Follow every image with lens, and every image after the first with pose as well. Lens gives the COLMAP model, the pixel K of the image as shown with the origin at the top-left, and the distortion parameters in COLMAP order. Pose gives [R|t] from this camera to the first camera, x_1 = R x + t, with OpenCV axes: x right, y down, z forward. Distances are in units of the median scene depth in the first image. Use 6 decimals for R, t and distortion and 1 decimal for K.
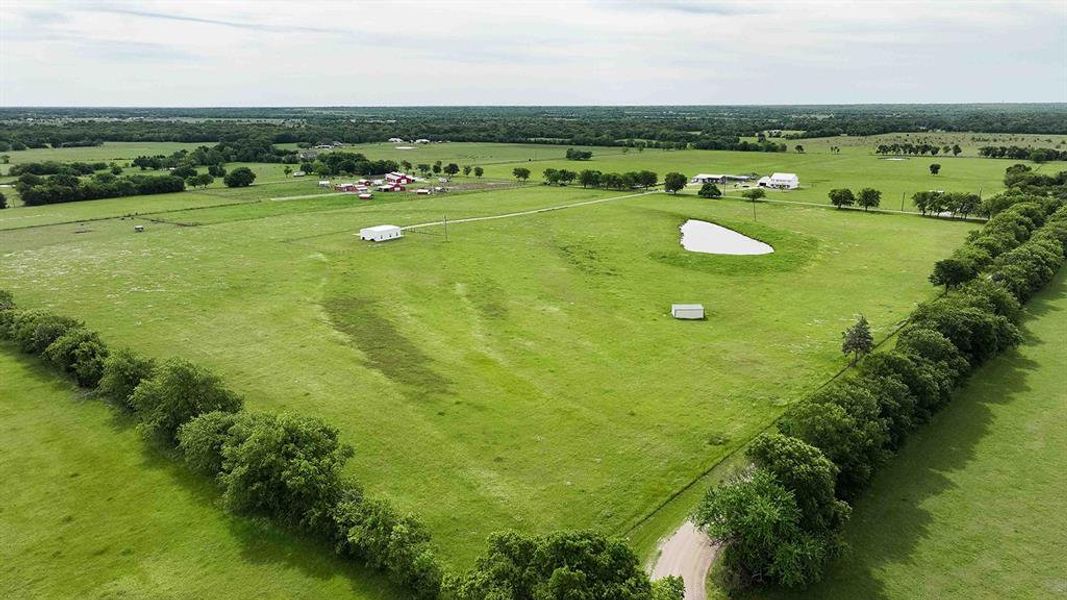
lens RADIAL K [[746.1, 0, 538.8], [0, 746.1, 298.7], [0, 0, 1]] dist [0.001798, 0.007248]
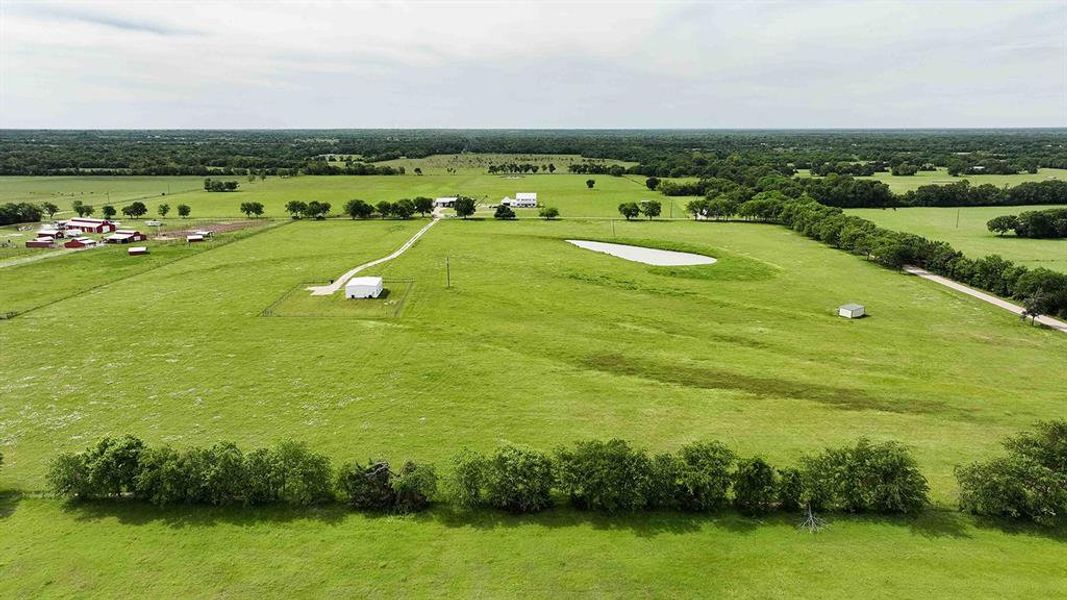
lens RADIAL K [[746.1, 0, 538.8], [0, 746.1, 298.7], [0, 0, 1]] dist [0.001798, 0.007248]
pose [[0.777977, -0.136361, 0.613317, -0.292226], [0.155368, 0.987601, 0.022497, -0.034200], [-0.608780, 0.077788, 0.789516, 0.134870]]
